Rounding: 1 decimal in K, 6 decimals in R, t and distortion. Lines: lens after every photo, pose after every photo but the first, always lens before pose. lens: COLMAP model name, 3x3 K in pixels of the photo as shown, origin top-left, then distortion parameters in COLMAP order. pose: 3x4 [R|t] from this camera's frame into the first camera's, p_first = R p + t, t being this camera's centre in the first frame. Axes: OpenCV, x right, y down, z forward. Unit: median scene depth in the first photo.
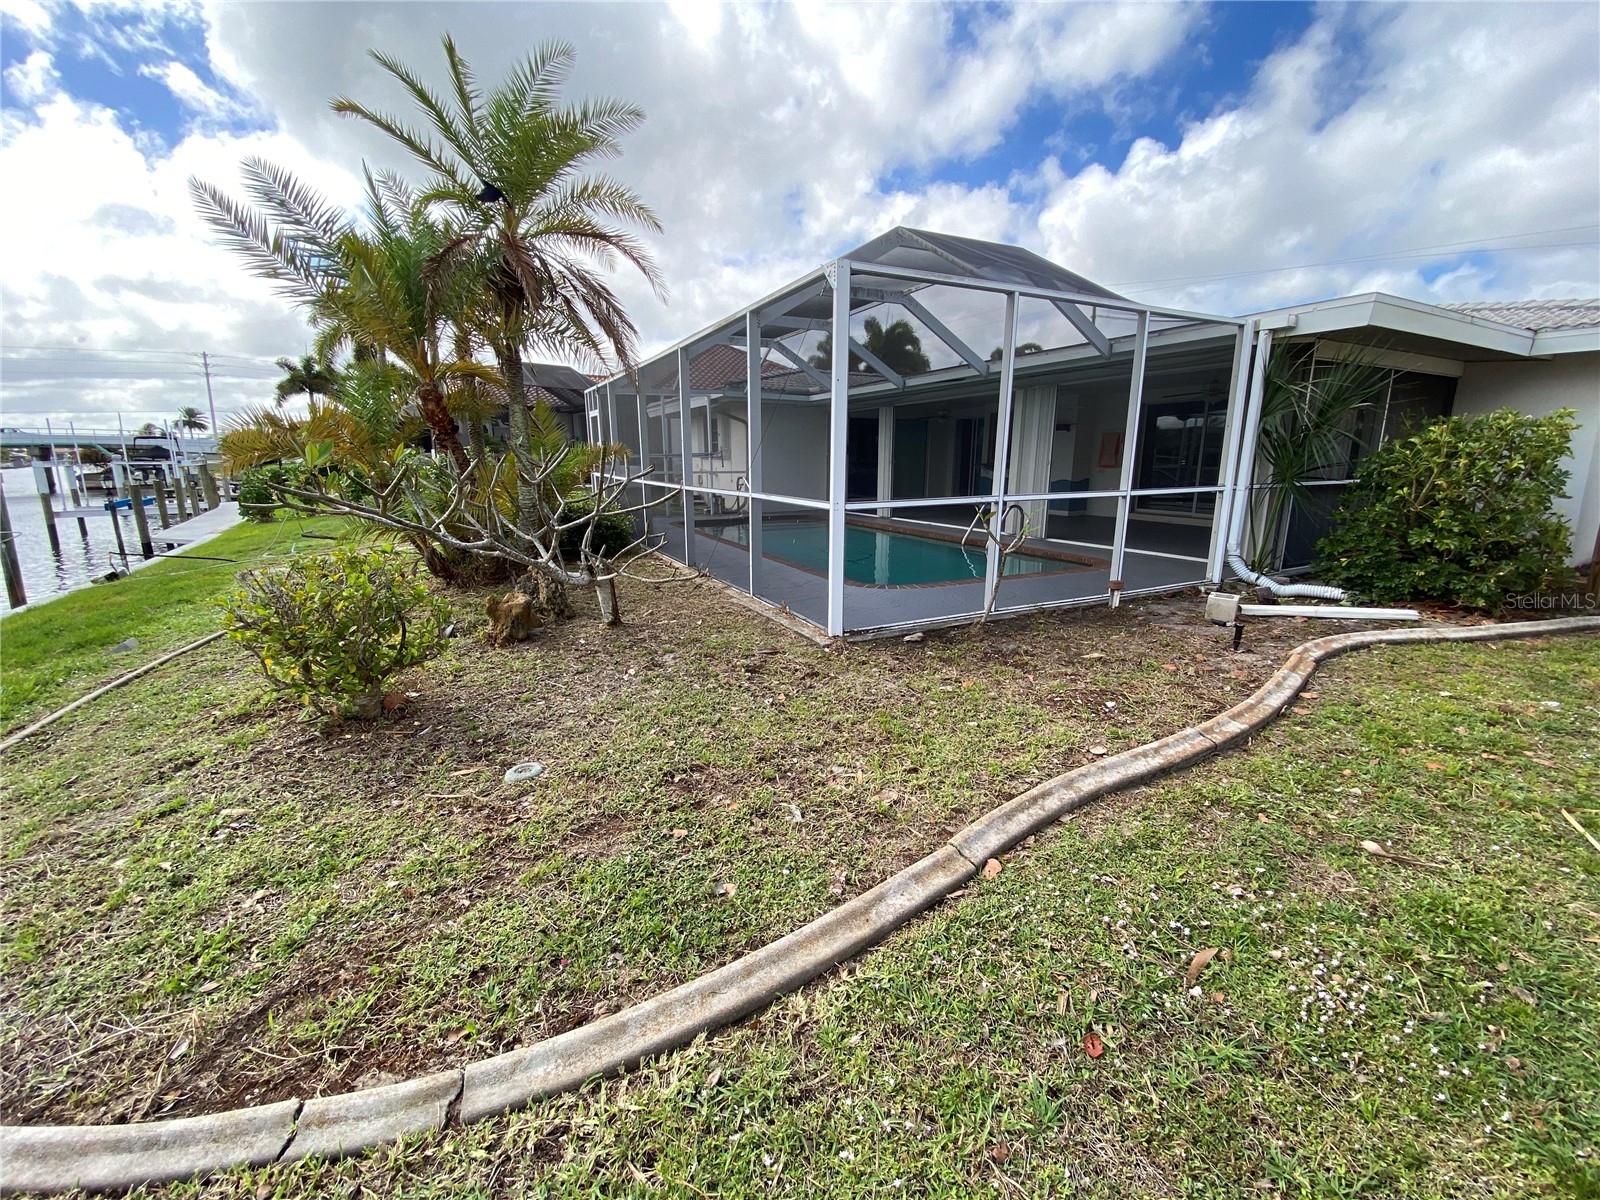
lens RADIAL K [[645.4, 0, 800.0], [0, 645.4, 600.0], [0, 0, 1]] dist [0.000248, -0.000172]
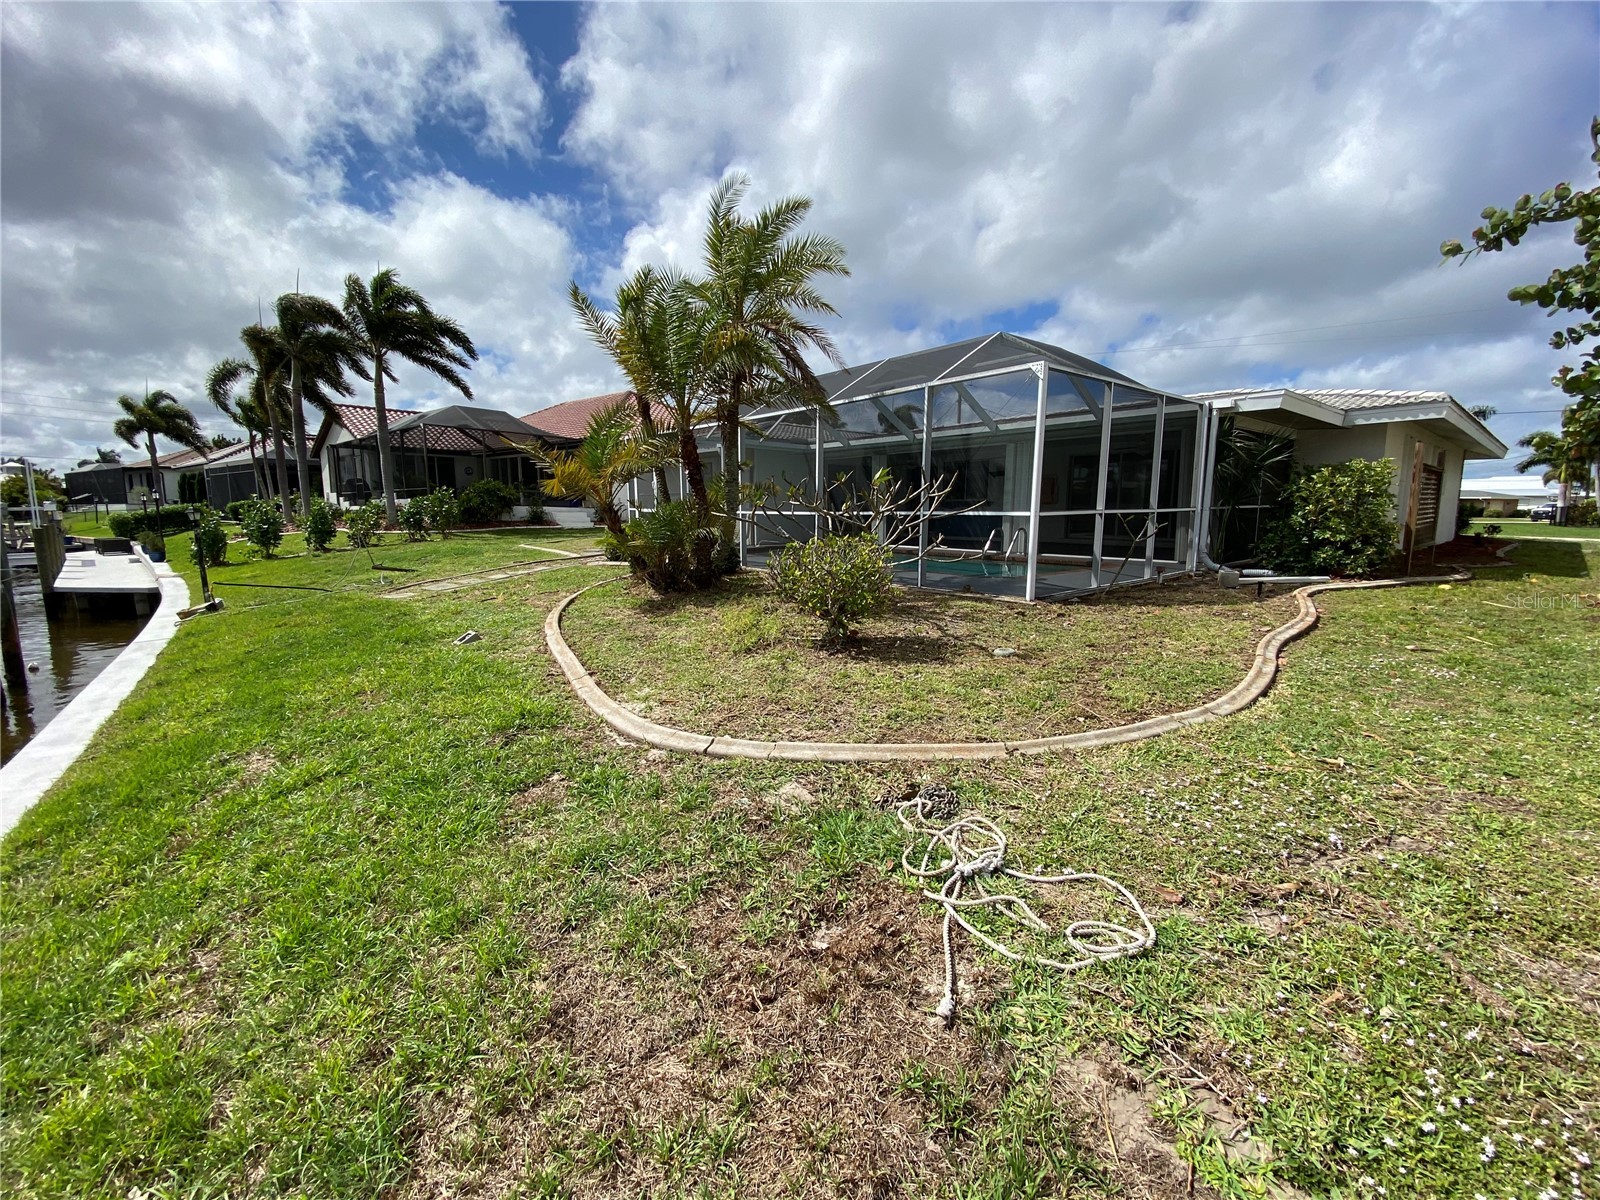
lens RADIAL K [[645.4, 0, 800.0], [0, 645.4, 600.0], [0, 0, 1]] dist [0.000248, -0.000172]
pose [[0.980520, -0.032184, 0.193764, -0.591598], [0.045859, 0.996731, -0.066512, 0.104252], [-0.190990, 0.074102, 0.978791, -0.309825]]
